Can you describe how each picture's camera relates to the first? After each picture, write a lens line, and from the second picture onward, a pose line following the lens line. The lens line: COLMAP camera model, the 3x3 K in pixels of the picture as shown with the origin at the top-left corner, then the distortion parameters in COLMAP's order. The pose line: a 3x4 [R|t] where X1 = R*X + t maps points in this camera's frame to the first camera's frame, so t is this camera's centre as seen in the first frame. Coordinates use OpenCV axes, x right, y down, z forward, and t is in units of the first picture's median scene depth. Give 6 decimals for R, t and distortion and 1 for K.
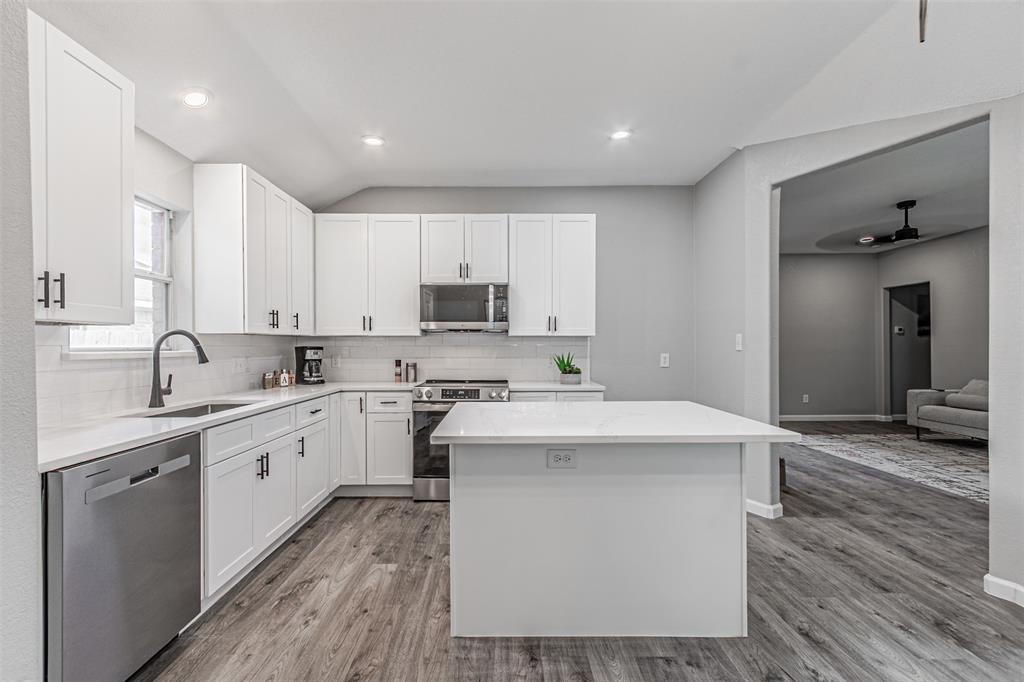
lens RADIAL K [[444.8, 0, 498.7], [0, 444.8, 346.4], [0, 0, 1]] dist [0.000126, -0.000302]
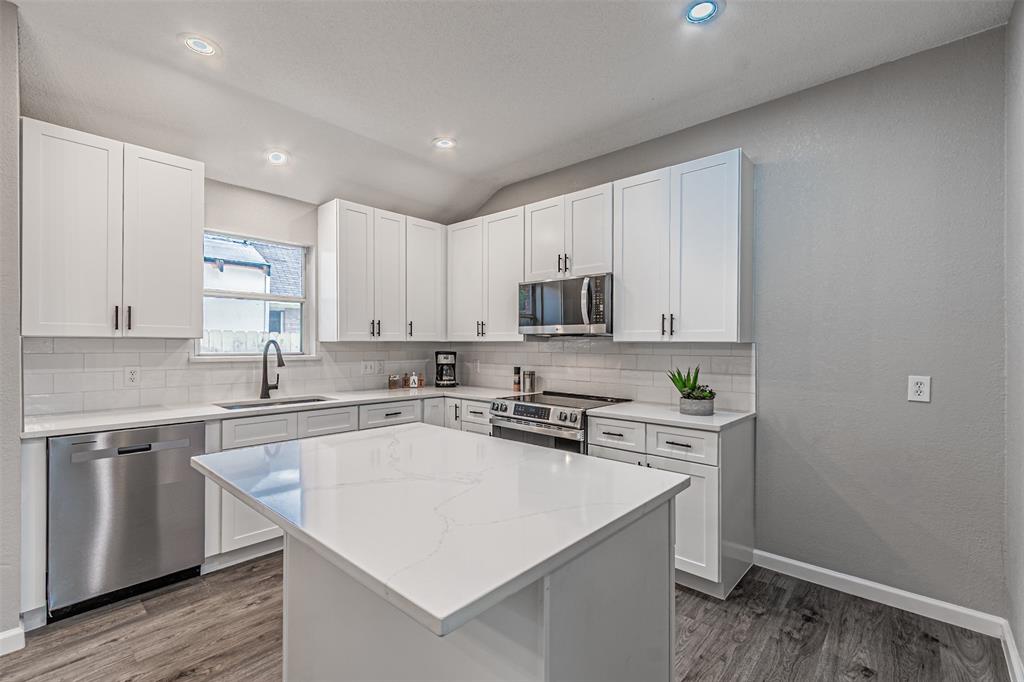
lens RADIAL K [[444.8, 0, 498.7], [0, 444.8, 346.4], [0, 0, 1]] dist [0.000126, -0.000302]
pose [[0.732950, 0.008991, -0.680223, 0.432778], [-0.006784, 0.999960, 0.005907, -0.020937], [0.680249, 0.000285, 0.732981, 0.336079]]
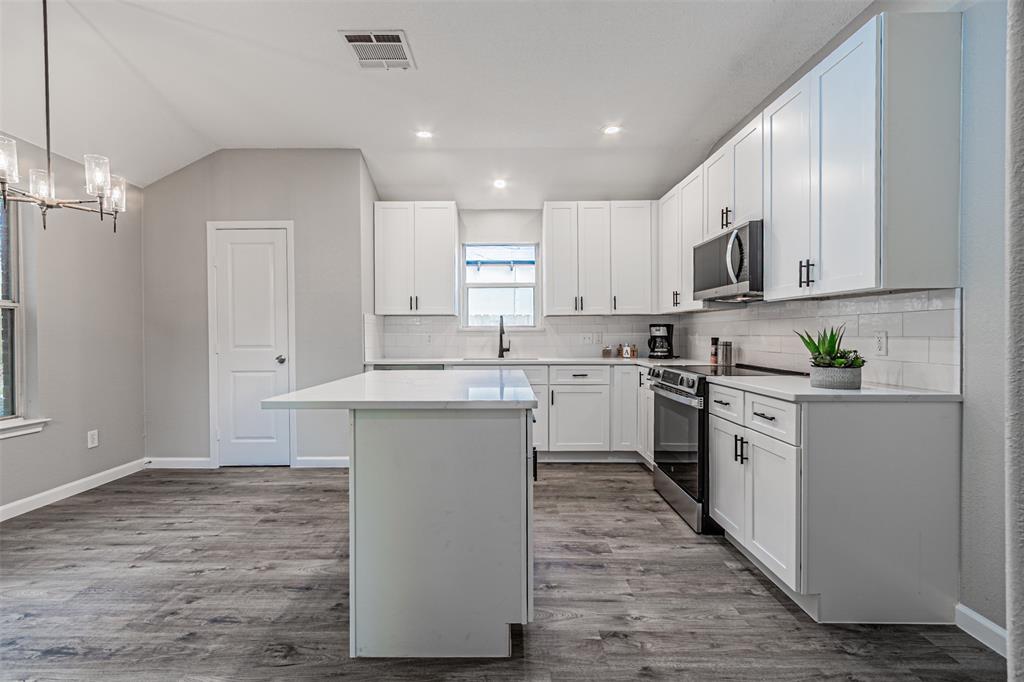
lens RADIAL K [[448.0, 0, 504.4], [0, 448.0, 339.0], [0, 0, 1]] dist [0.001674, -0.000742]
pose [[-0.000581, 0.013719, -0.999906, 0.734288], [0.003671, 0.999899, 0.013717, 0.022253], [0.999993, -0.003662, -0.000631, 0.680902]]
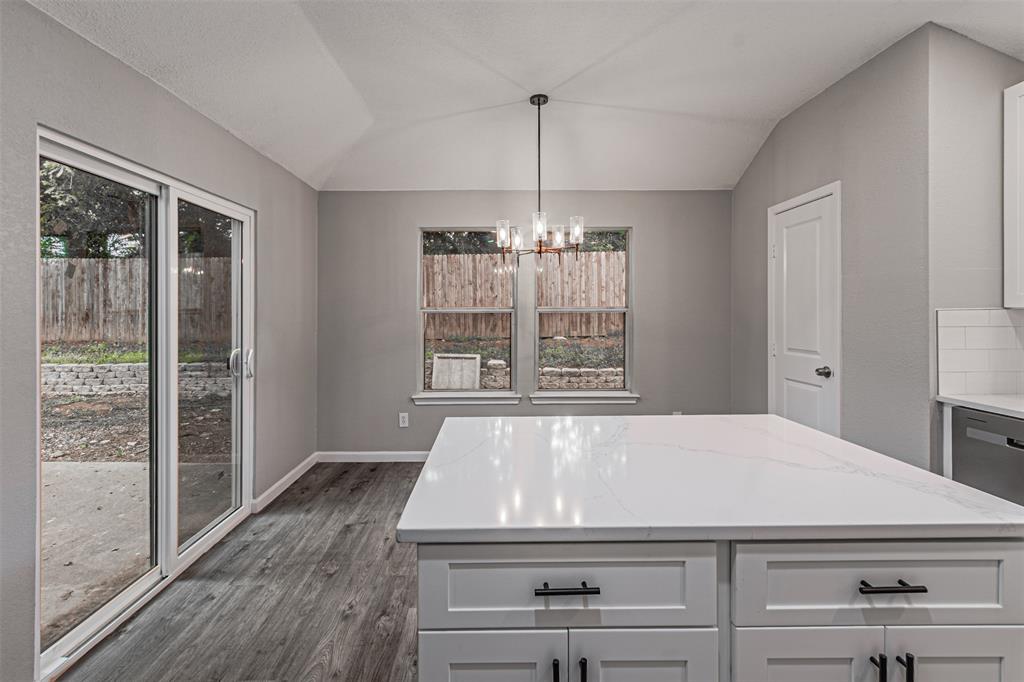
lens RADIAL K [[459.2, 0, 493.6], [0, 459.2, 311.4], [0, 0, 1]] dist [-0.000285, 0.000002]
pose [[-0.999904, 0.013524, -0.003110, 0.250535], [0.013530, 0.999907, -0.001939, -0.030698], [0.003084, -0.001981, -0.999993, 0.962771]]
